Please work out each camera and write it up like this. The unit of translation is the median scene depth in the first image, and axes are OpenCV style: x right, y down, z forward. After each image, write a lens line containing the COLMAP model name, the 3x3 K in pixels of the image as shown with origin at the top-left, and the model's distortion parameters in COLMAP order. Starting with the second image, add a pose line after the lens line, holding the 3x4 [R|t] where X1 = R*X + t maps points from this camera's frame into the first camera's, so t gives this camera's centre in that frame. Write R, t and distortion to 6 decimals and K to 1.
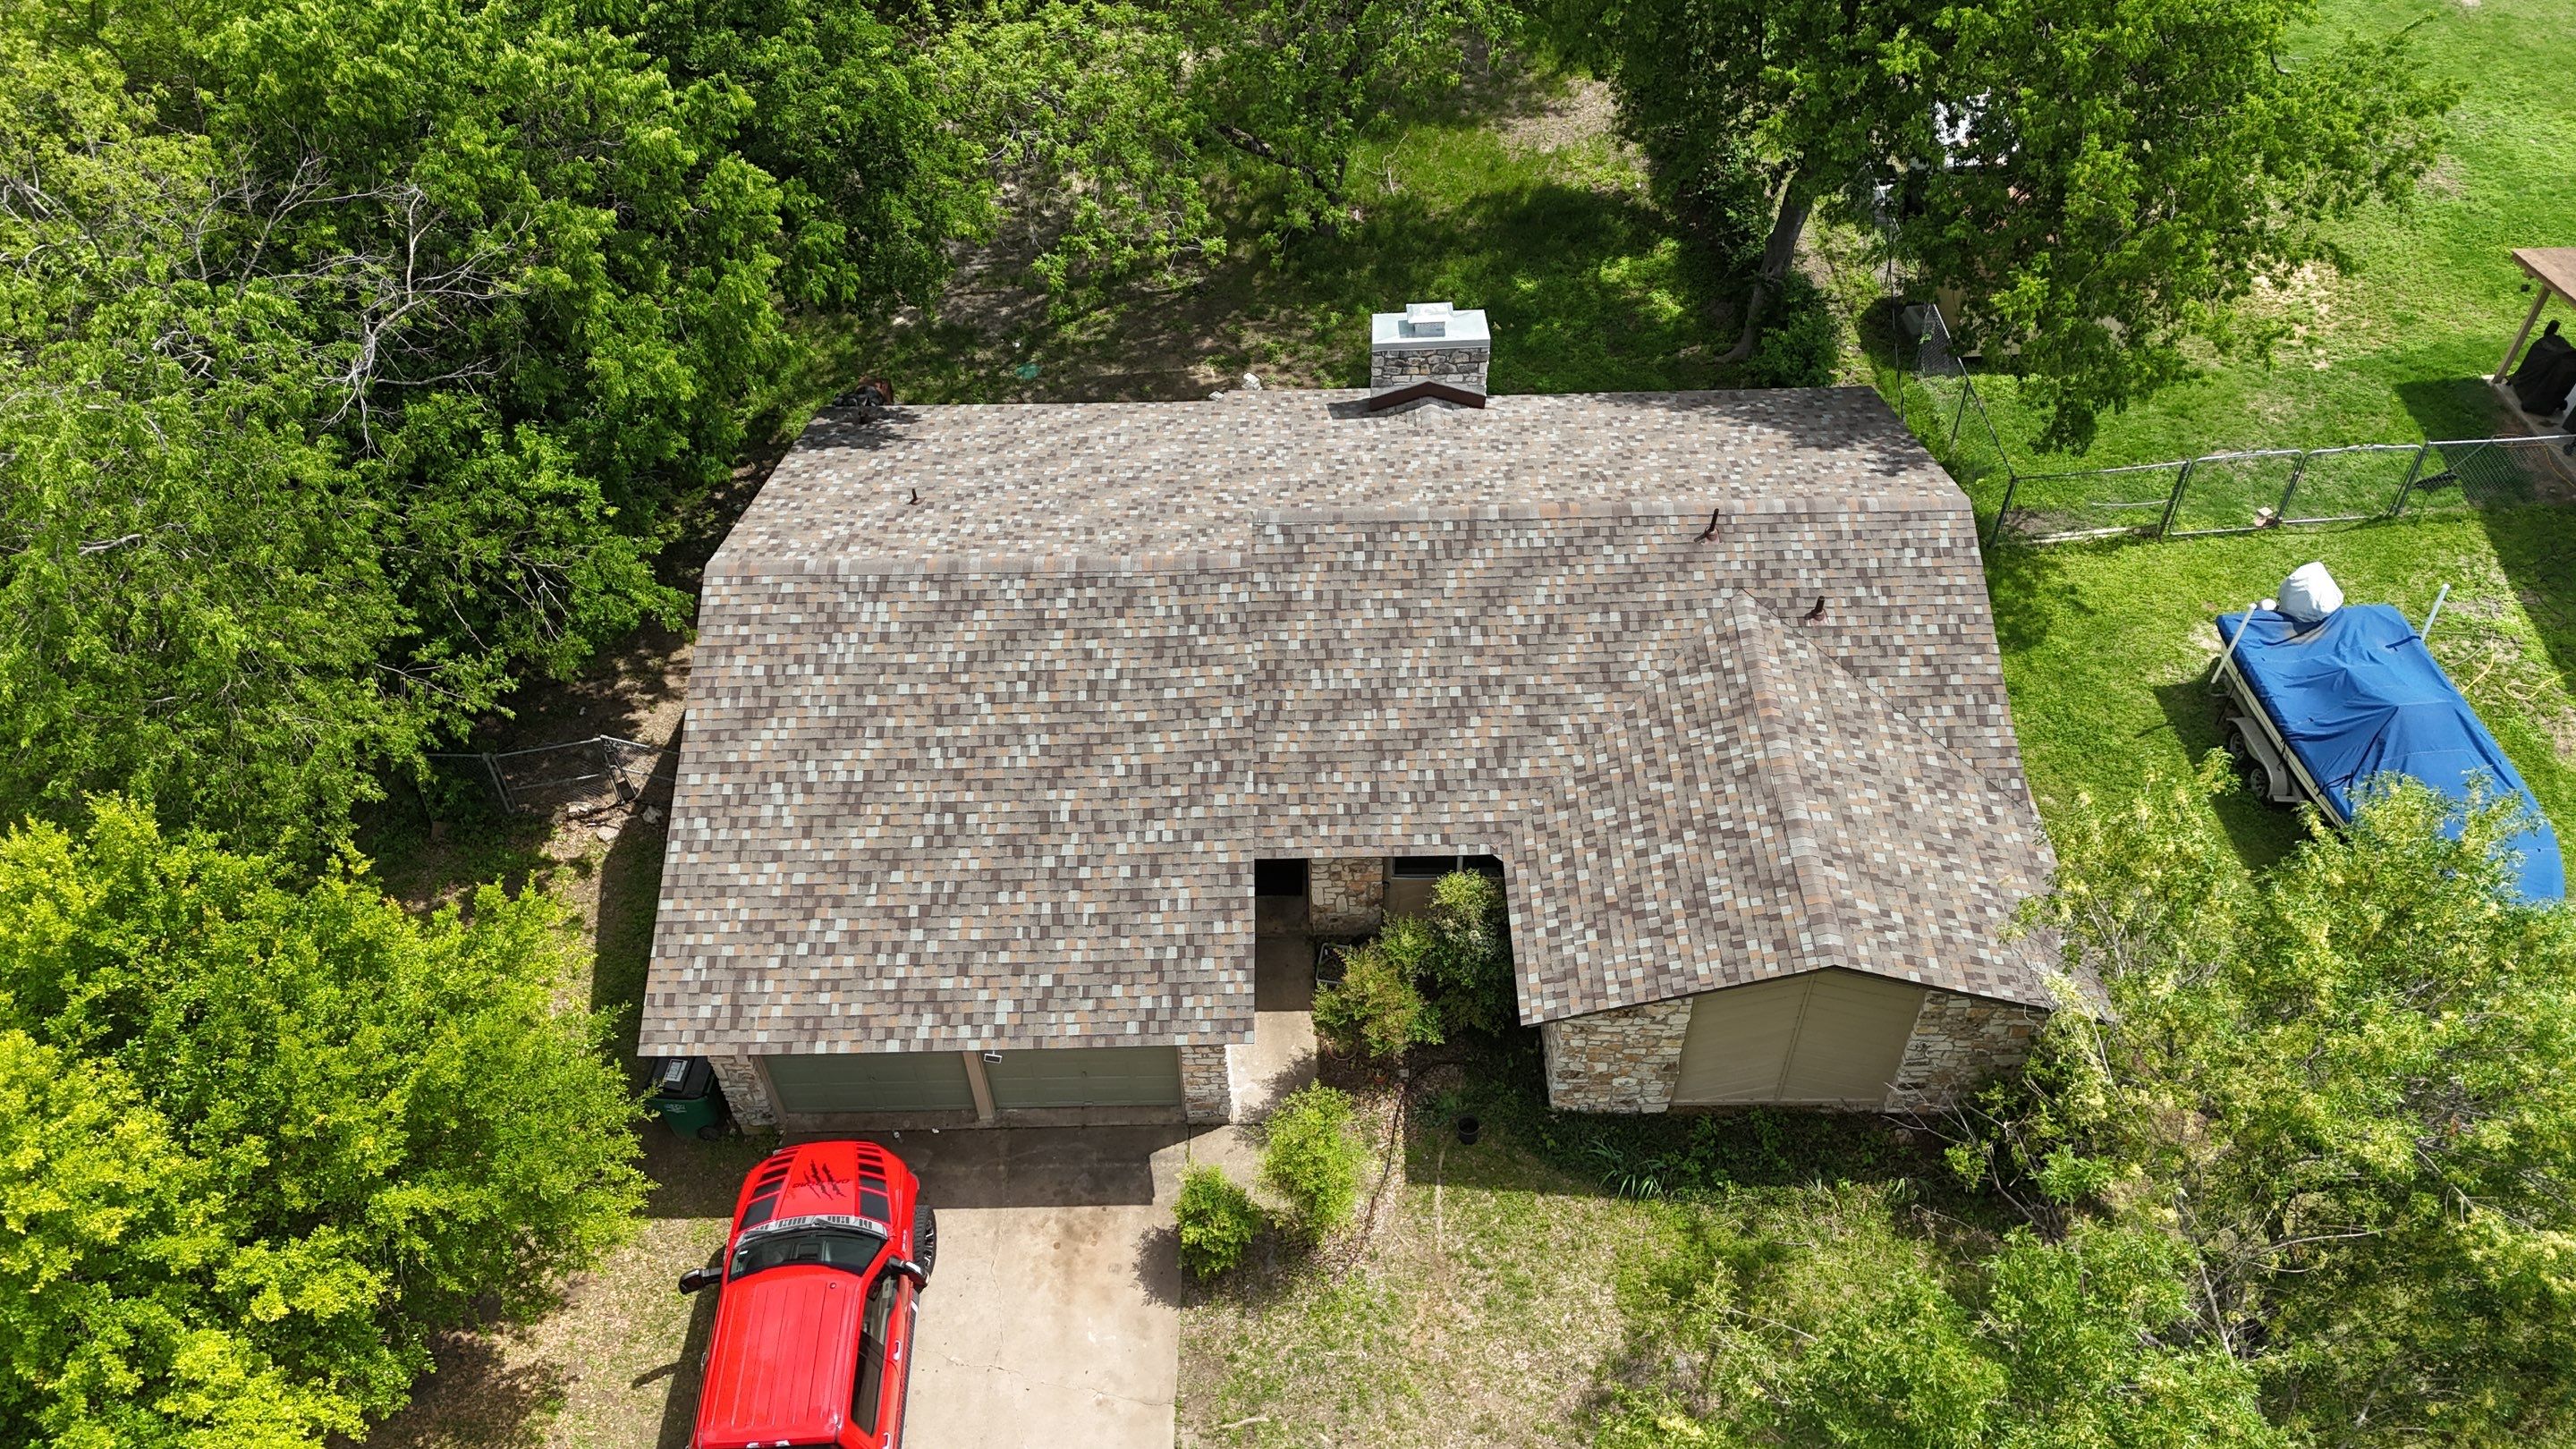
lens RADIAL K [[1870.9, 0, 1275.5], [0, 1870.9, 721.5], [0, 0, 1]] dist [0.067504, -0.042130]
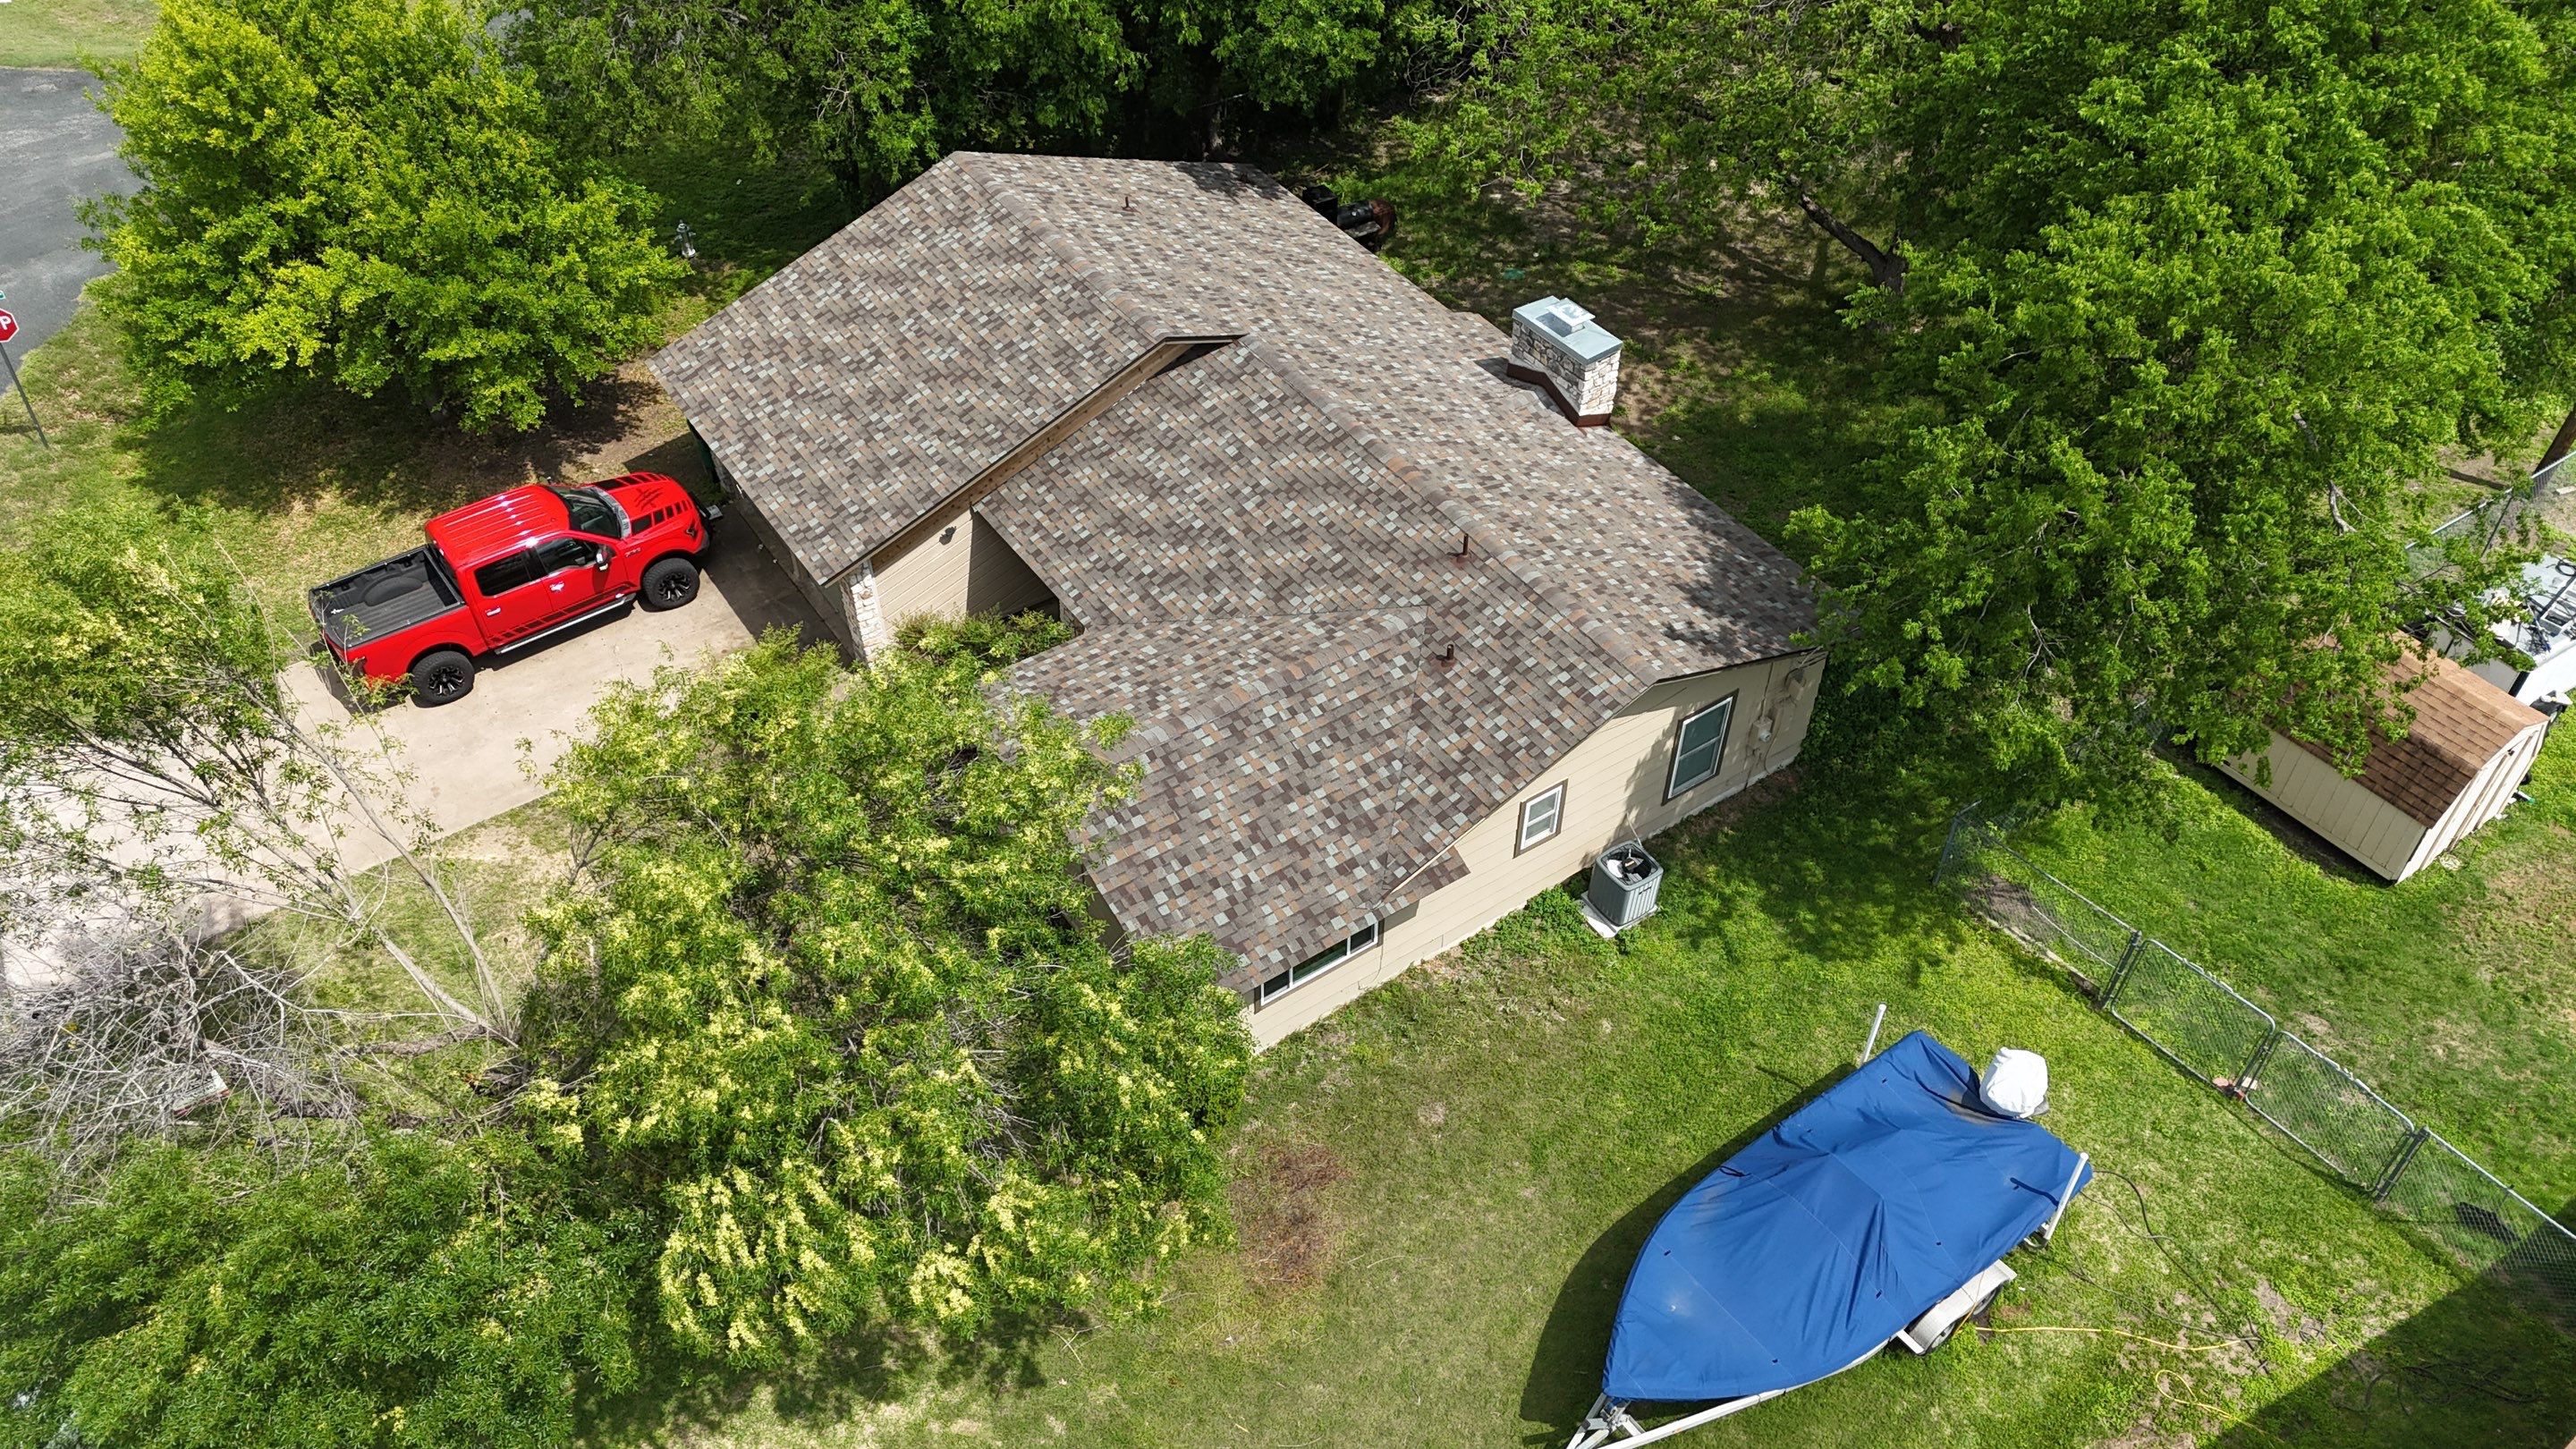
lens RADIAL K [[1870.9, 0, 1294.9], [0, 1870.9, 730.6], [0, 0, 1]] dist [0.067504, -0.042130]
pose [[0.564086, 0.597603, -0.569804, 0.915443], [-0.603561, 0.769337, 0.209366, -0.207014], [0.563490, 0.225811, 0.794663, 0.170290]]
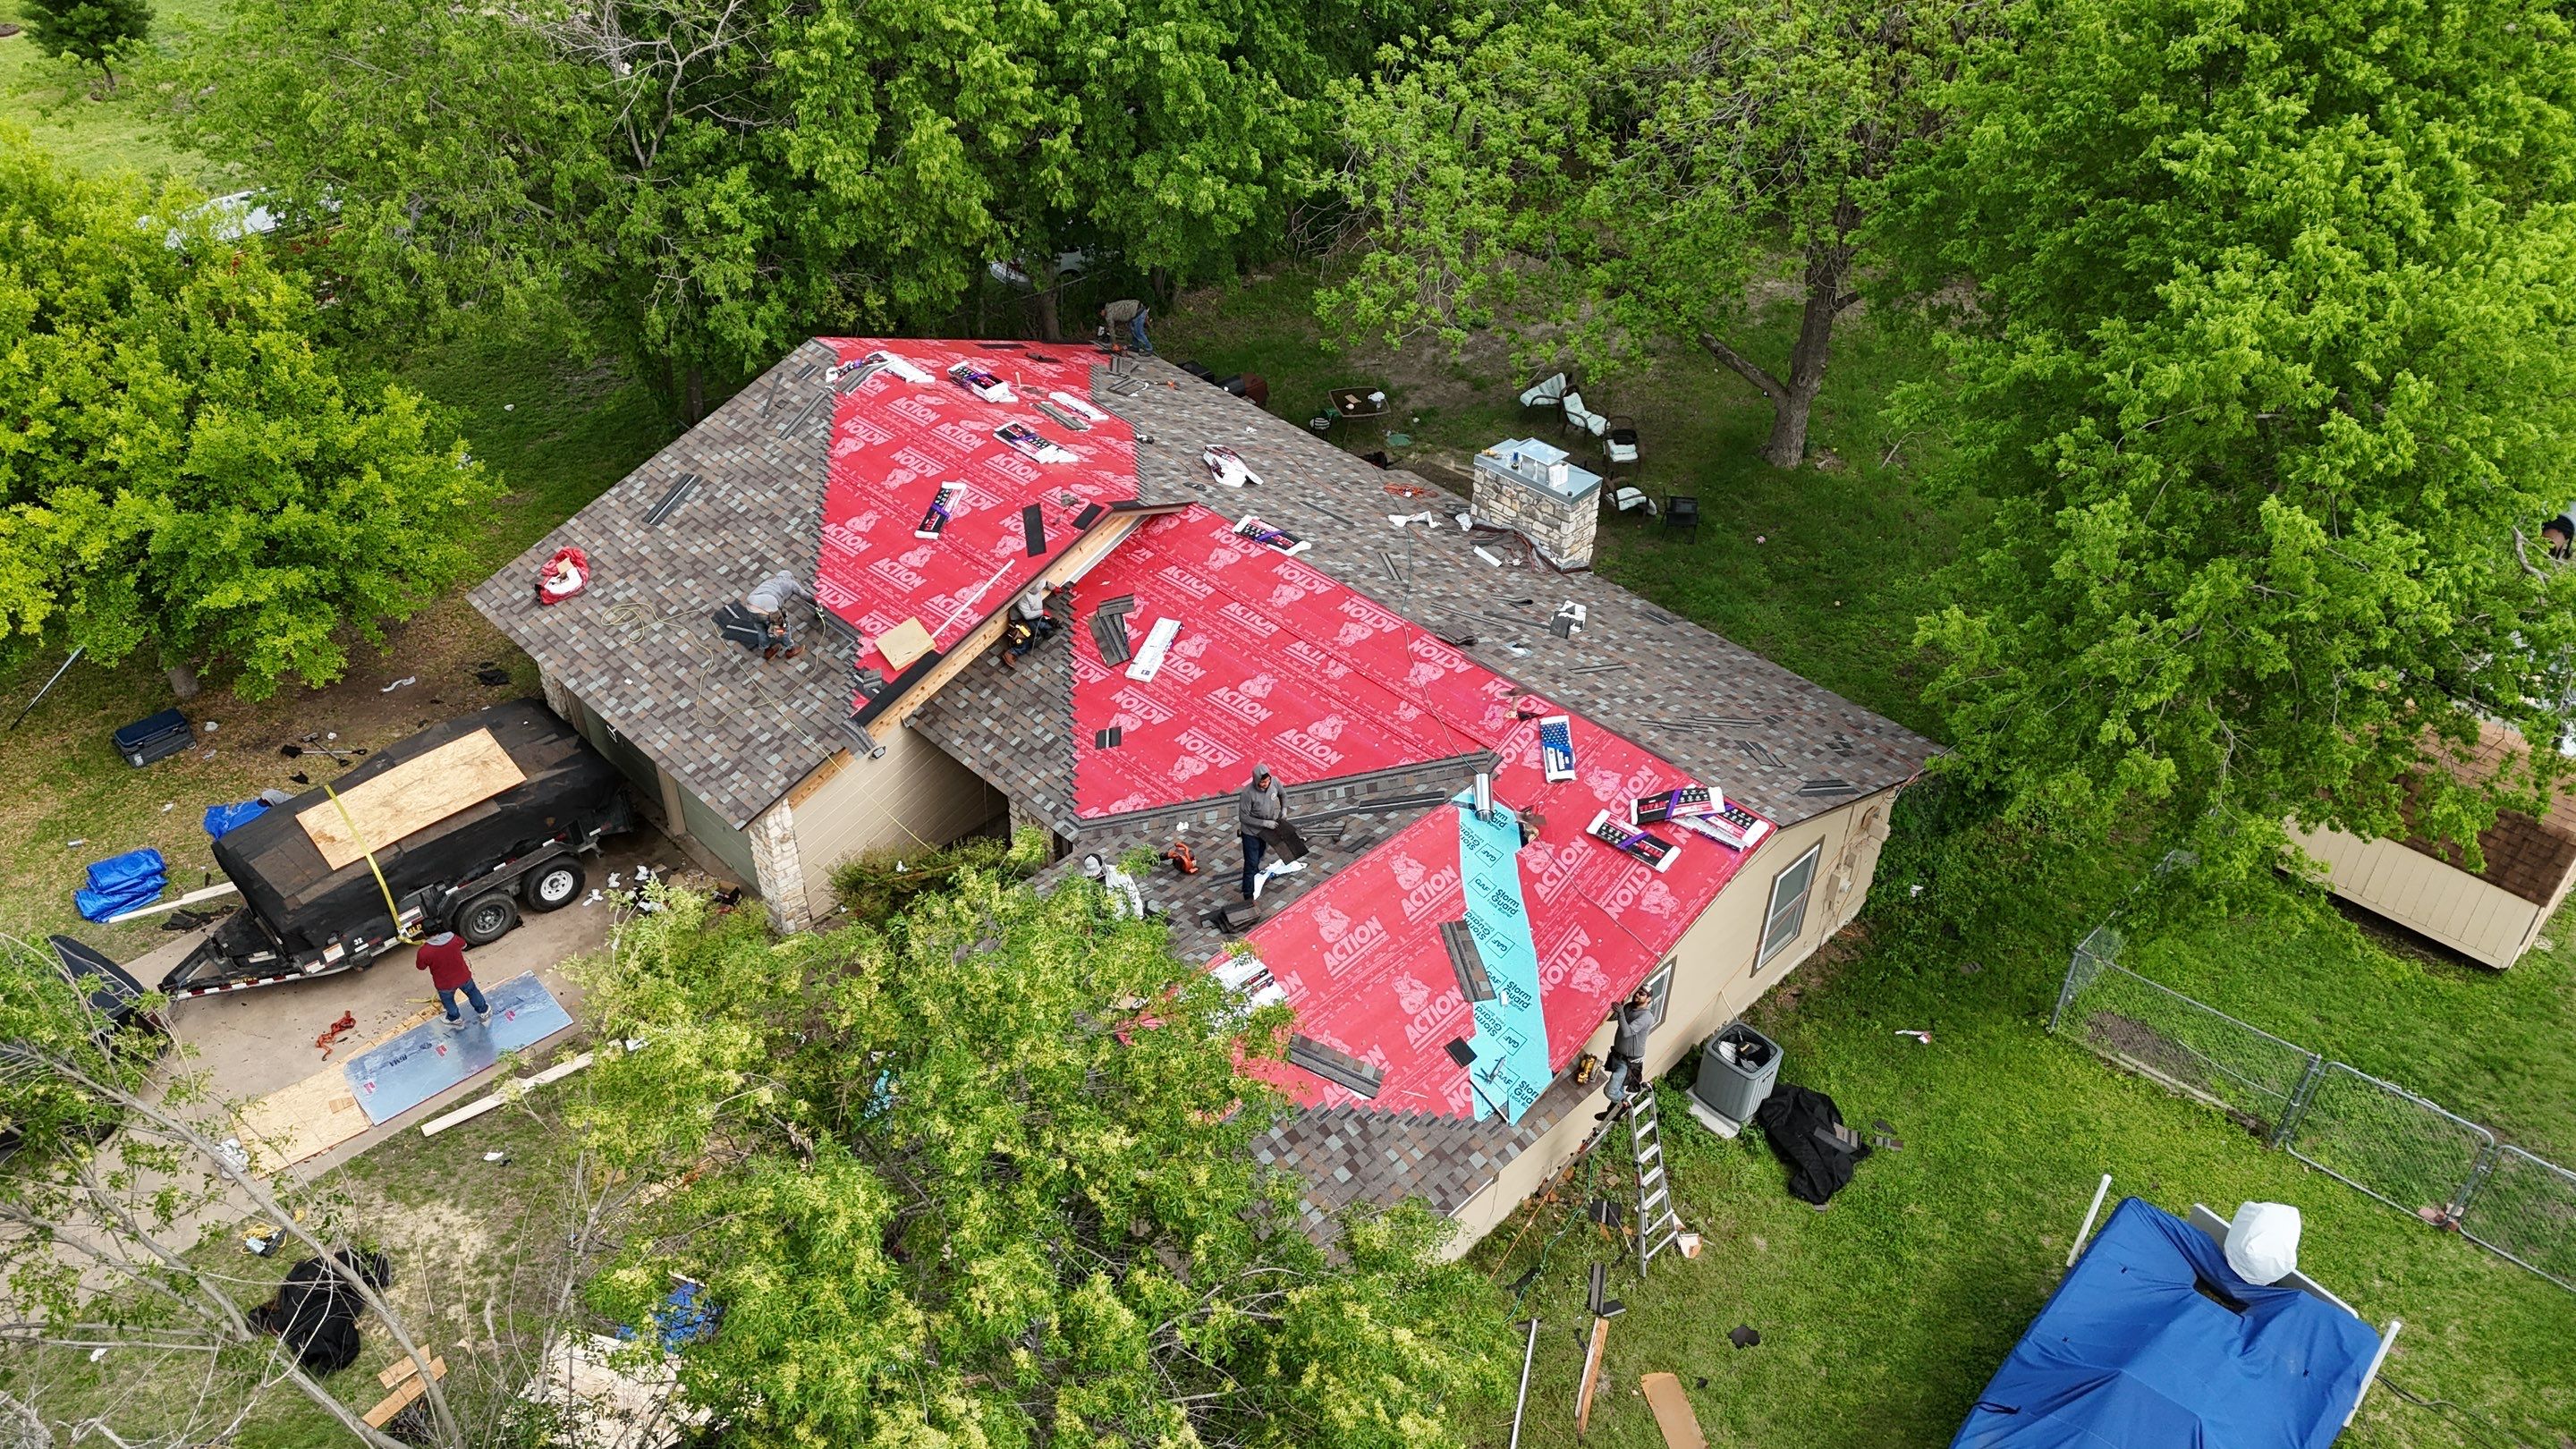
lens RADIAL K [[1870.9, 0, 1287.0], [0, 1870.9, 719.5], [0, 0, 1]] dist [0.067504, -0.042130]
pose [[0.705975, 0.458761, -0.539572, 0.713091], [-0.534531, 0.844935, 0.019011, -0.064195], [0.464625, 0.274997, 0.841725, 0.217631]]
